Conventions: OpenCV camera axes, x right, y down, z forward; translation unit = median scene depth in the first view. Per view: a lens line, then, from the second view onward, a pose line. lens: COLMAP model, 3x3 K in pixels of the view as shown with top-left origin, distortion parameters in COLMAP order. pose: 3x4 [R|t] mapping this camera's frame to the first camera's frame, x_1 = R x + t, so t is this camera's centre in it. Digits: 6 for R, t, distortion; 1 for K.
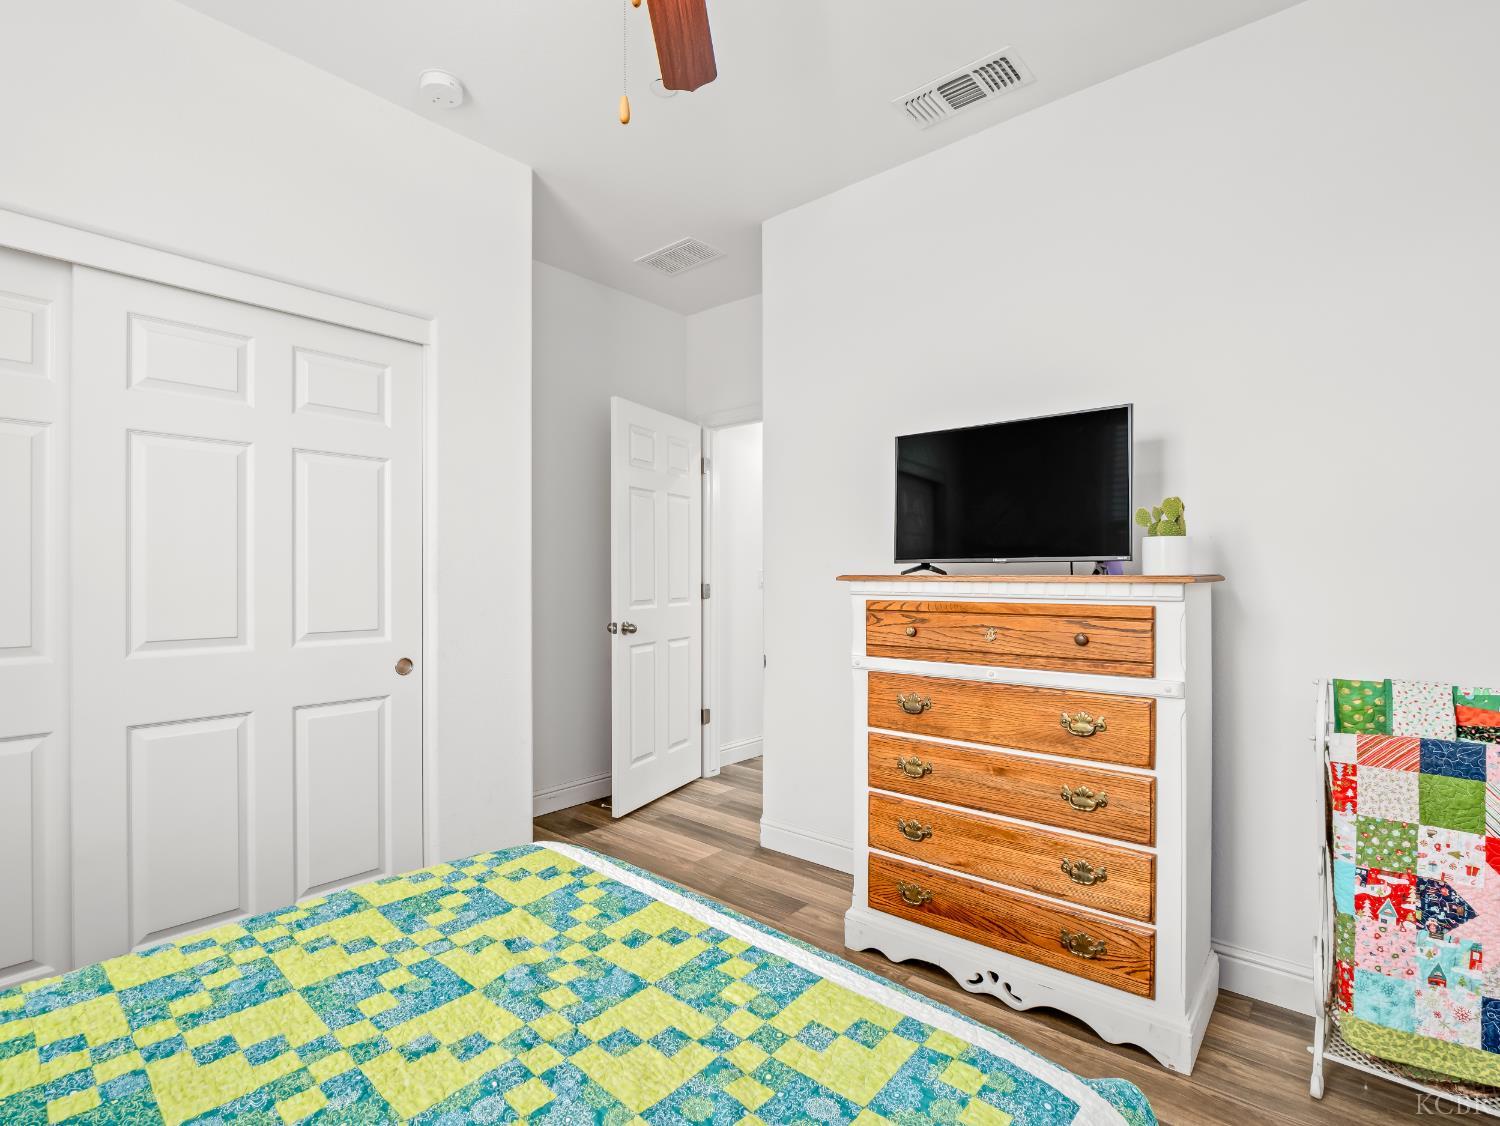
lens RADIAL K [[724.0, 0, 741.7], [0, 724.0, 573.2], [0, 0, 1]] dist [-0.019958, -0.000105]
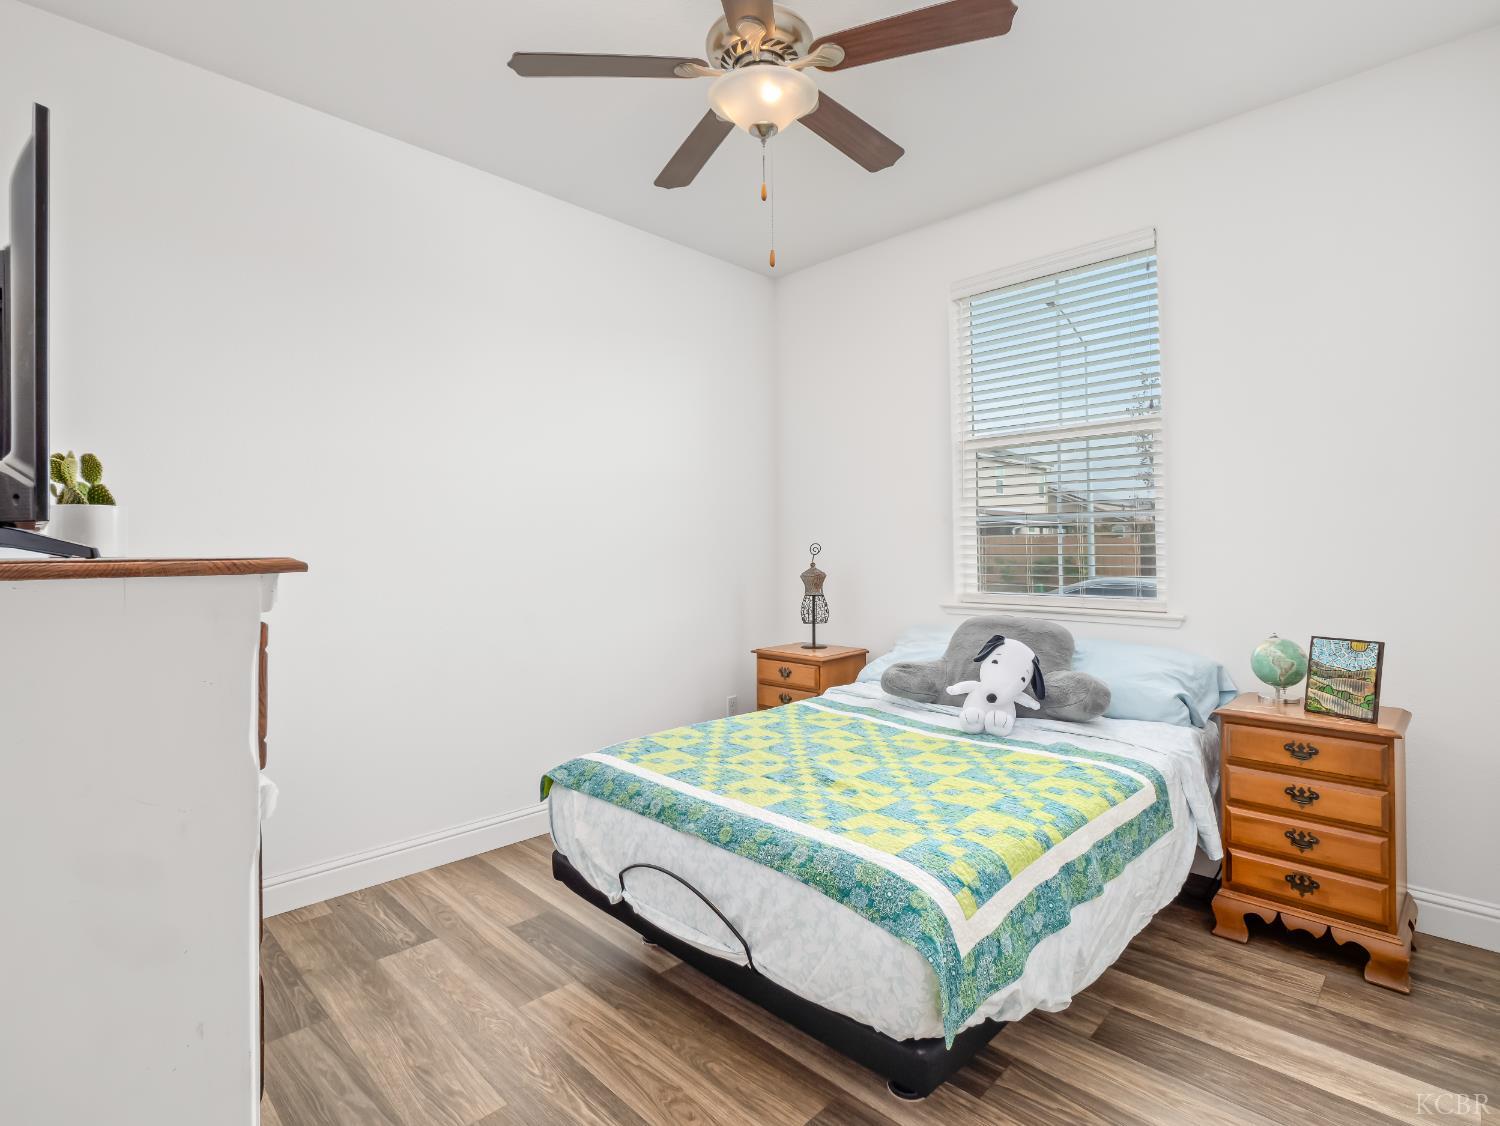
lens RADIAL K [[736.3, 0, 744.3], [0, 736.3, 560.9], [0, 0, 1]] dist [-0.030721, 0.009630]
pose [[-0.997822, 0.004367, 0.065815, -0.209491], [0.005263, 0.999896, 0.013441, 0.002814], [-0.065750, 0.013759, -0.997741, 2.753125]]
